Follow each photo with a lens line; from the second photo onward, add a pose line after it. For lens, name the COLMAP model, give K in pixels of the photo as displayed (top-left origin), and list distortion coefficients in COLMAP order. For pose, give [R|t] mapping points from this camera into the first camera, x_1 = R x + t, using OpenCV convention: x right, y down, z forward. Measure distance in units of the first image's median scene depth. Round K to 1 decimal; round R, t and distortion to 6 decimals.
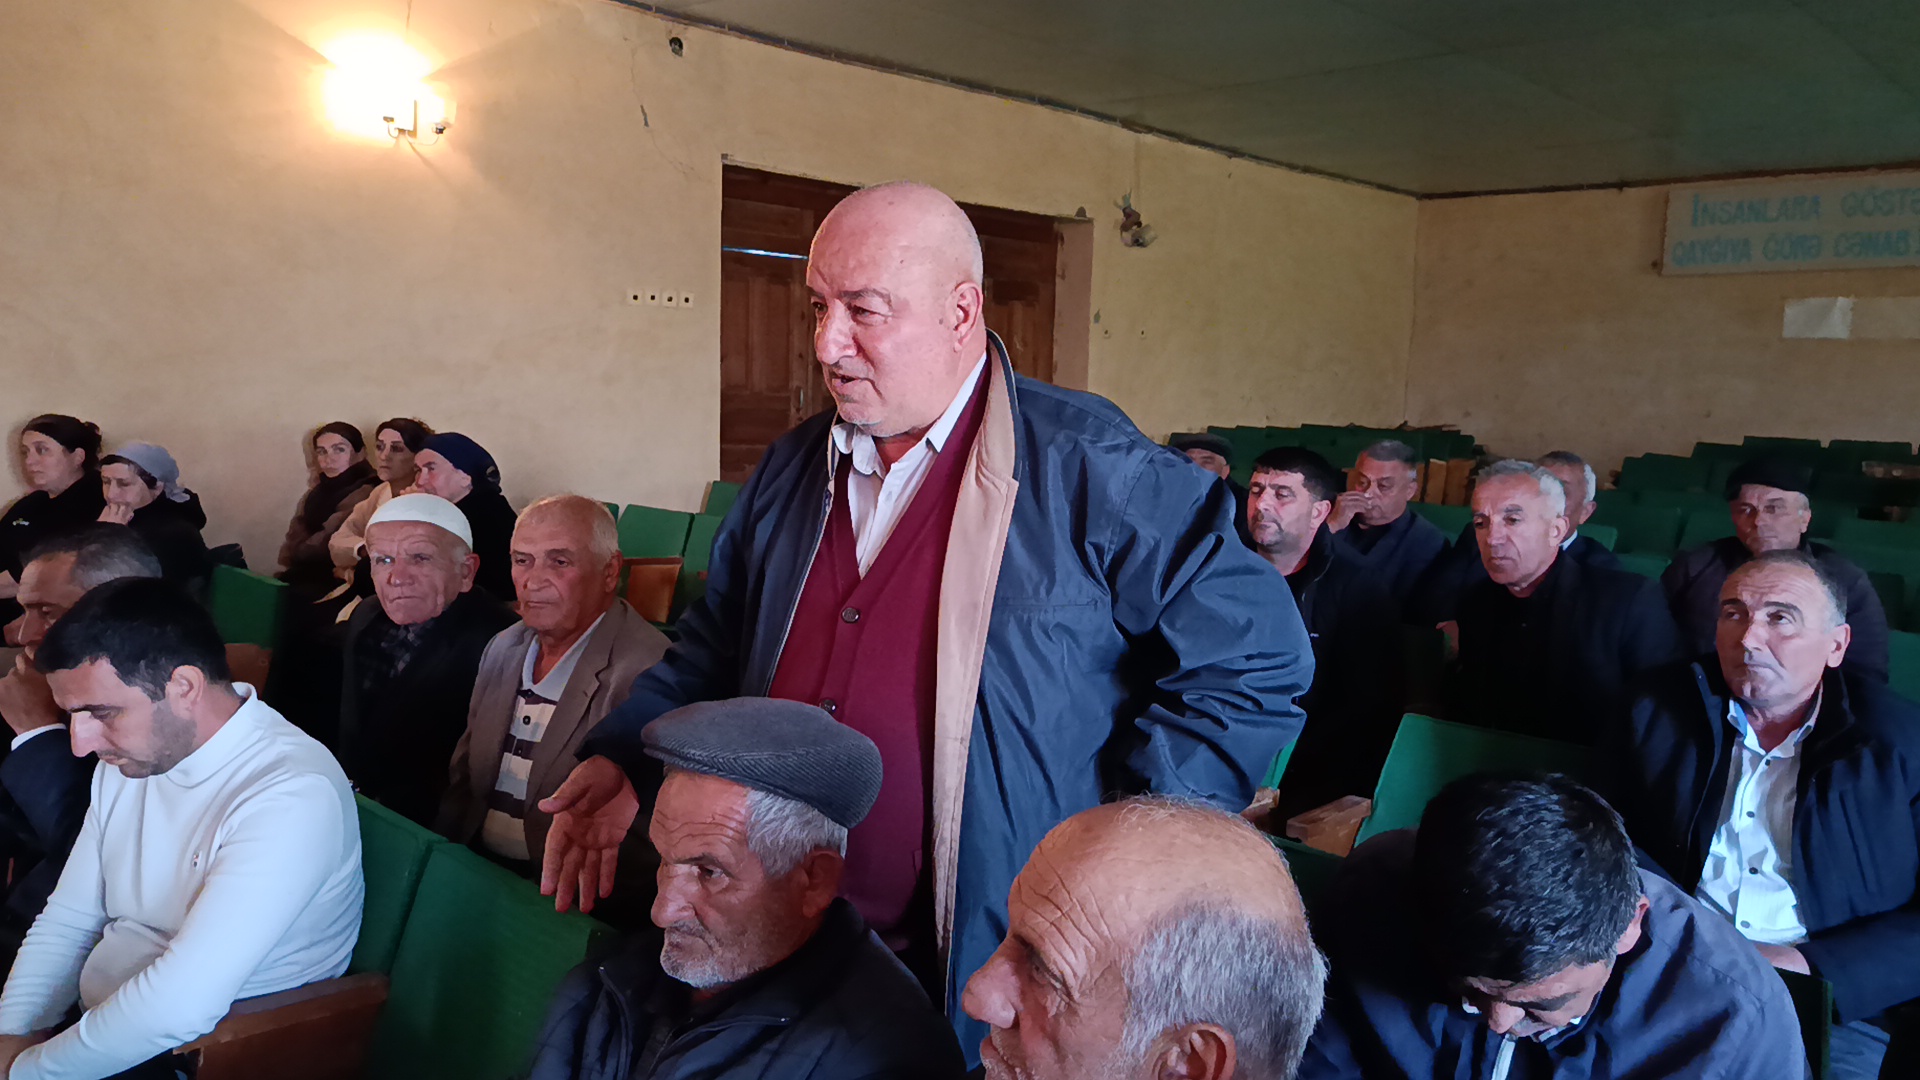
lens RADIAL K [[1376.4, 0, 914.2], [0, 1376.4, 547.2], [0, 0, 1]] dist [0.023258, -0.057682]
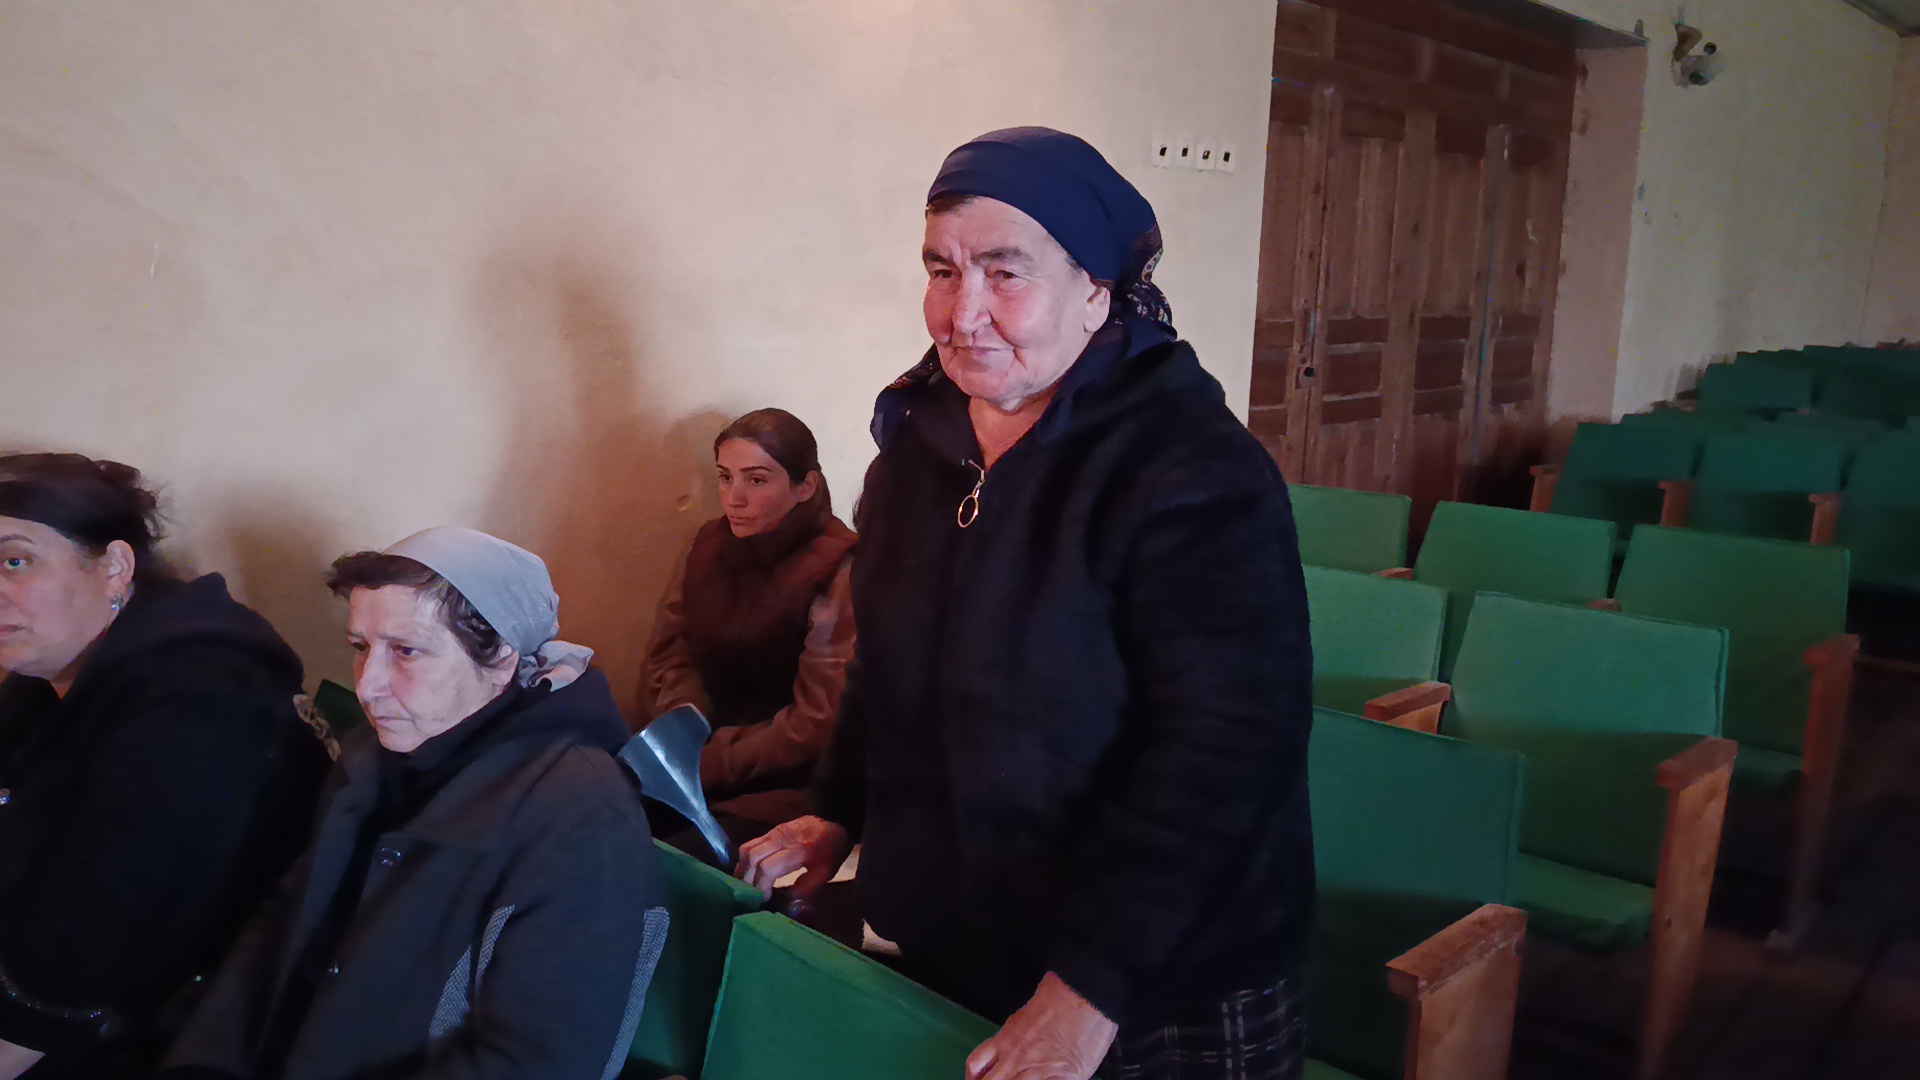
lens RADIAL K [[1392.2, 0, 932.8], [0, 1392.2, 537.1], [0, 0, 1]] dist [0.056257, -0.069488]
pose [[0.999599, -0.002157, -0.028237, -0.188395], [0.003896, 0.998089, 0.061665, -0.043152], [0.028050, -0.061750, 0.997697, 0.298800]]
